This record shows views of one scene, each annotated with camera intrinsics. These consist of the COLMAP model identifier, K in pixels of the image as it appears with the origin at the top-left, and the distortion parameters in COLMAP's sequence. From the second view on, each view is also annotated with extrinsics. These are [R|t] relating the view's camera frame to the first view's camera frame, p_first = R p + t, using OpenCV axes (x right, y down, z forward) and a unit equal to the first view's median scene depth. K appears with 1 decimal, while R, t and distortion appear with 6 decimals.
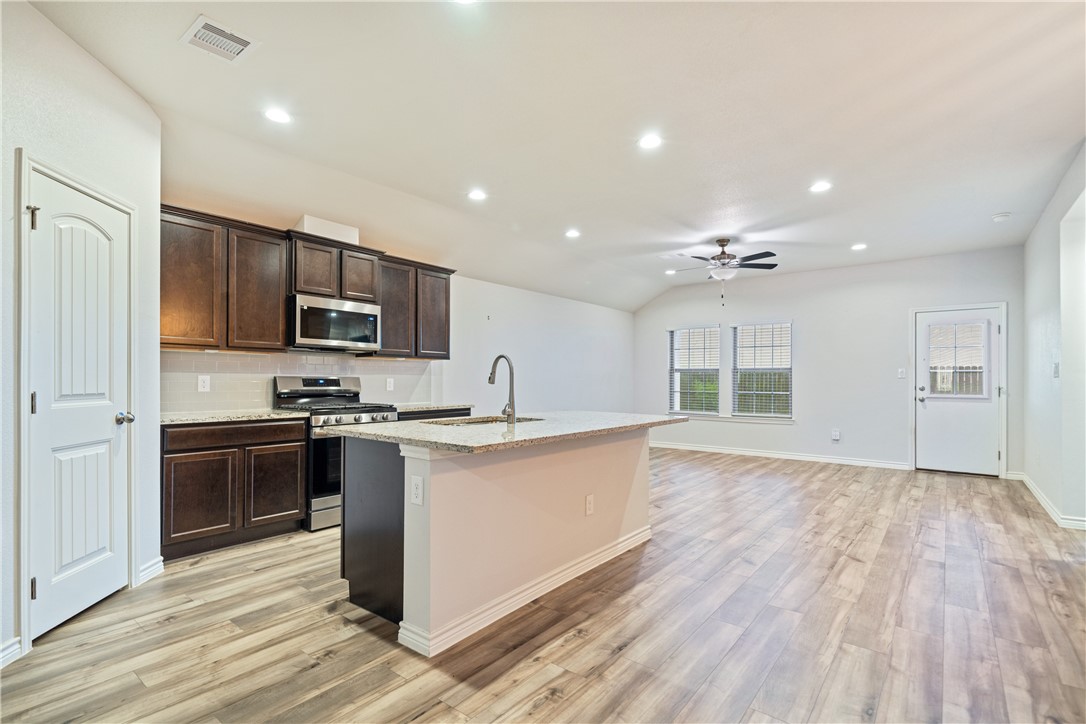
lens RADIAL K [[508.0, 0, 550.2], [0, 508.0, 375.9], [0, 0, 1]] dist [-0.002682, -0.001811]
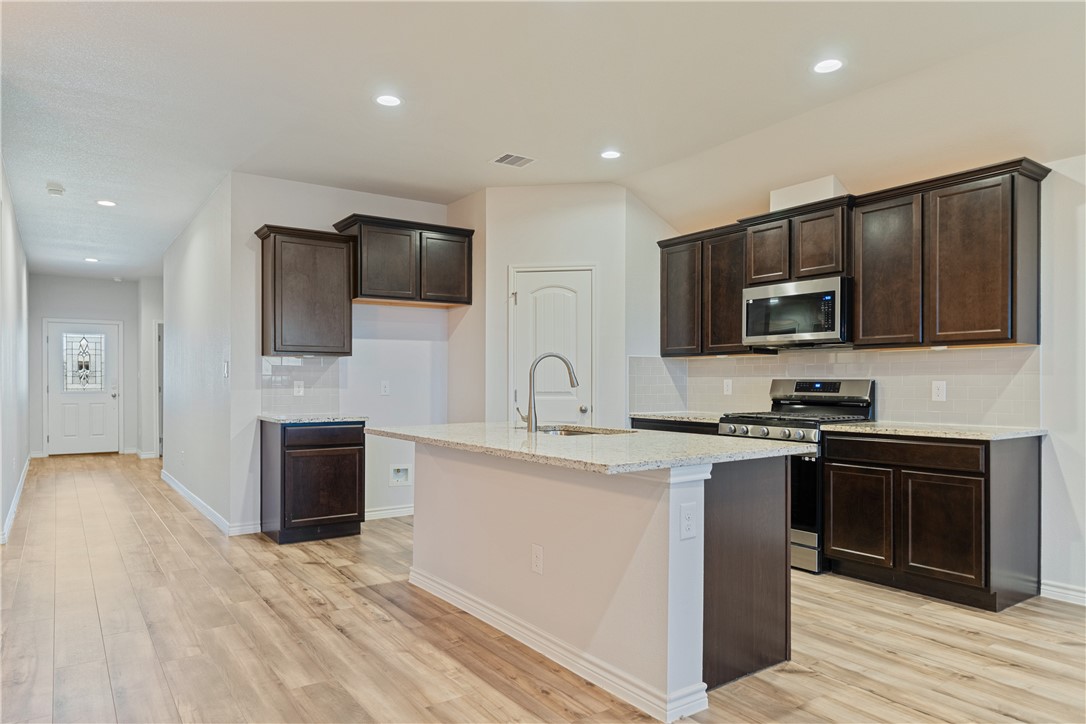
lens RADIAL K [[697.5, 0, 547.7], [0, 697.5, 382.6], [0, 0, 1]] dist [0.002301, -0.006339]
pose [[-0.291252, -0.003016, -0.956642, 0.791588], [0.005838, 0.999971, -0.004930, 0.010353], [0.956629, -0.007021, -0.291226, 1.024758]]
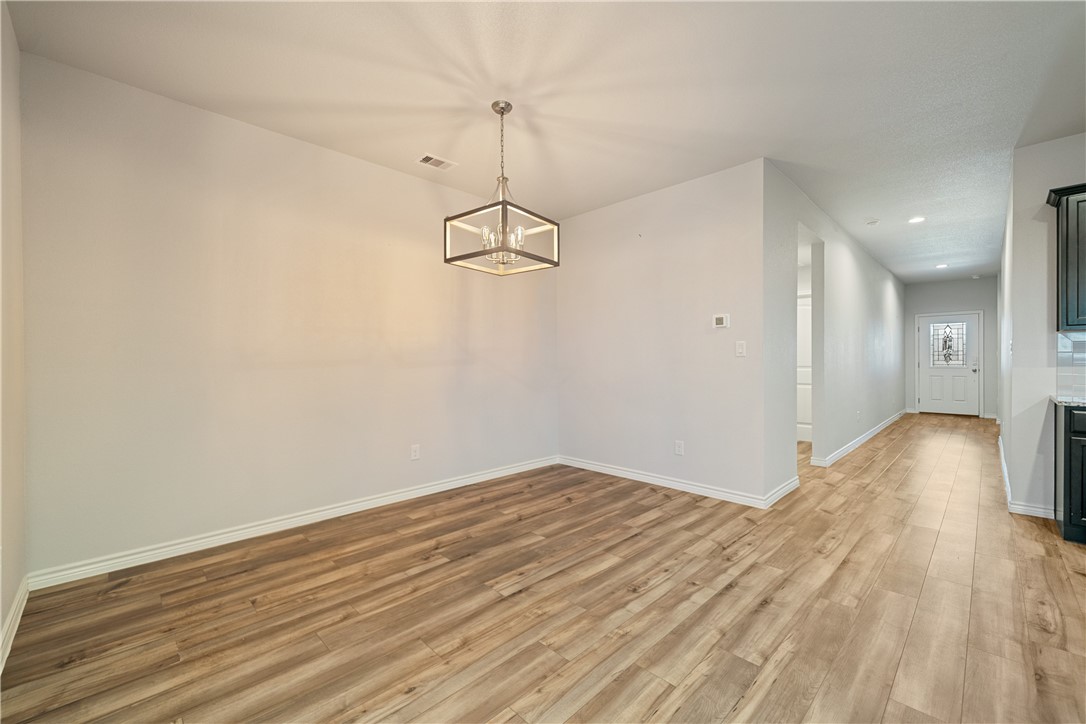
lens RADIAL K [[442.8, 0, 547.9], [0, 442.8, 363.8], [0, 0, 1]] dist [-0.002029, 0.000993]
pose [[-0.992395, -0.000662, 0.123090, 0.476677], [-0.000678, 1.000000, -0.000084, 0.007393], [-0.123090, -0.000167, -0.992396, 1.011577]]
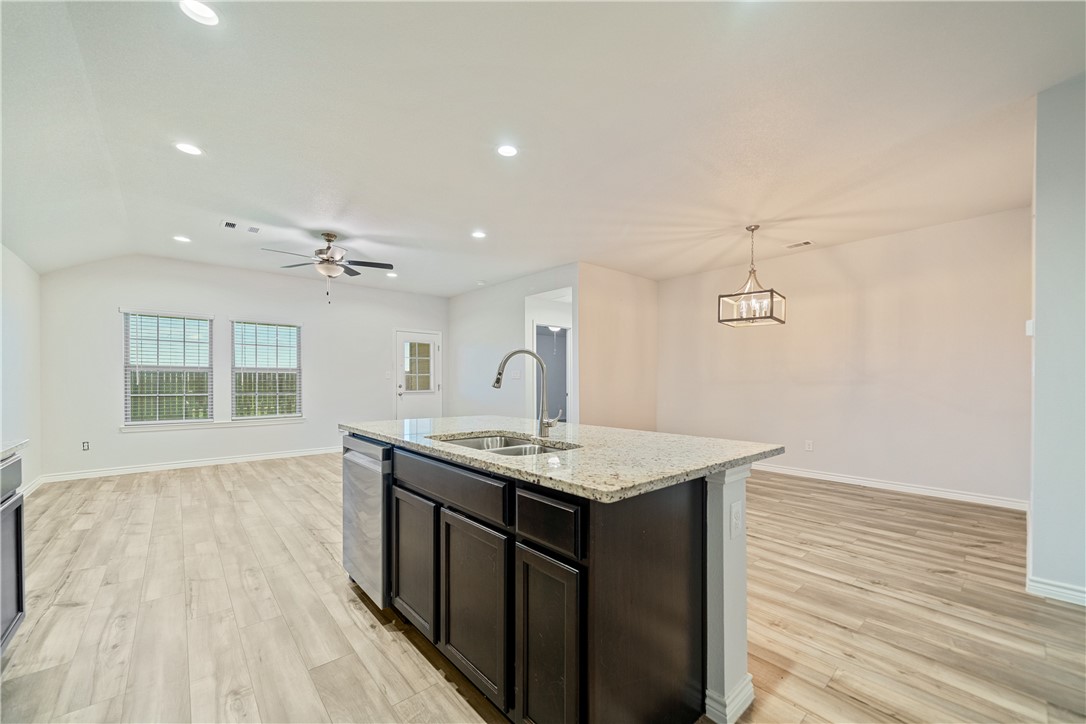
lens RADIAL K [[420.8, 0, 545.3], [0, 420.8, 384.3], [0, 0, 1]] dist [-0.001196, -0.000117]
pose [[0.186002, -0.010676, 0.982491, -0.543001], [-0.008955, 0.999881, 0.012560, 0.001467], [-0.982508, -0.011135, 0.185885, 0.652213]]
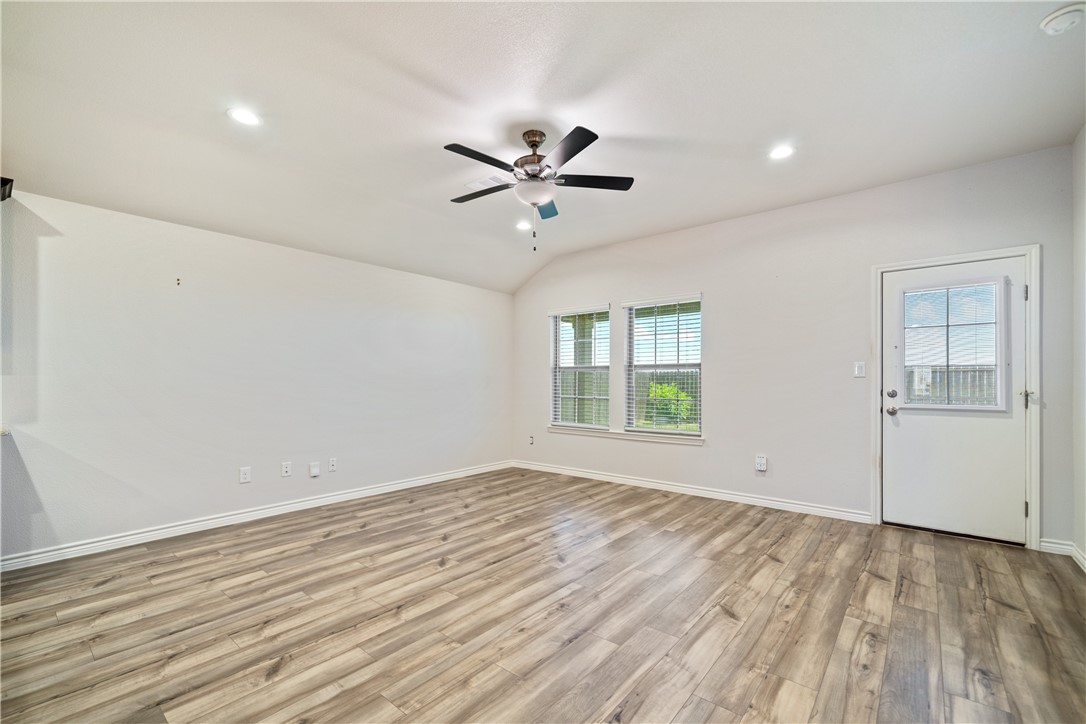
lens RADIAL K [[455.8, 0, 549.6], [0, 455.8, 380.7], [0, 0, 1]] dist [-0.002026, -0.000719]
pose [[0.999790, -0.002843, -0.020285, 0.536649], [0.002939, 0.999985, 0.004683, 0.008288], [0.020272, -0.004742, 0.999783, 0.717153]]
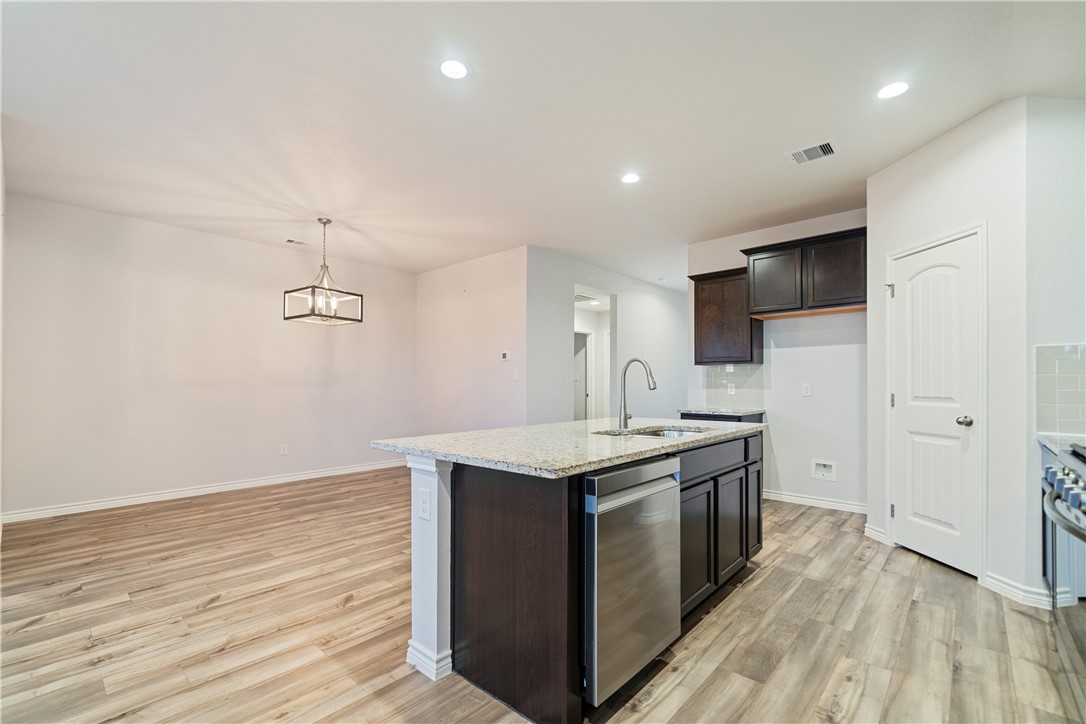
lens RADIAL K [[475.1, 0, 546.1], [0, 475.1, 375.3], [0, 0, 1]] dist [-0.000182, 0.000910]
pose [[-0.997439, -0.004028, 0.071407, 0.006244], [-0.005714, 0.999709, -0.023426, 0.008609], [-0.071292, -0.023774, -0.997172, 1.447272]]
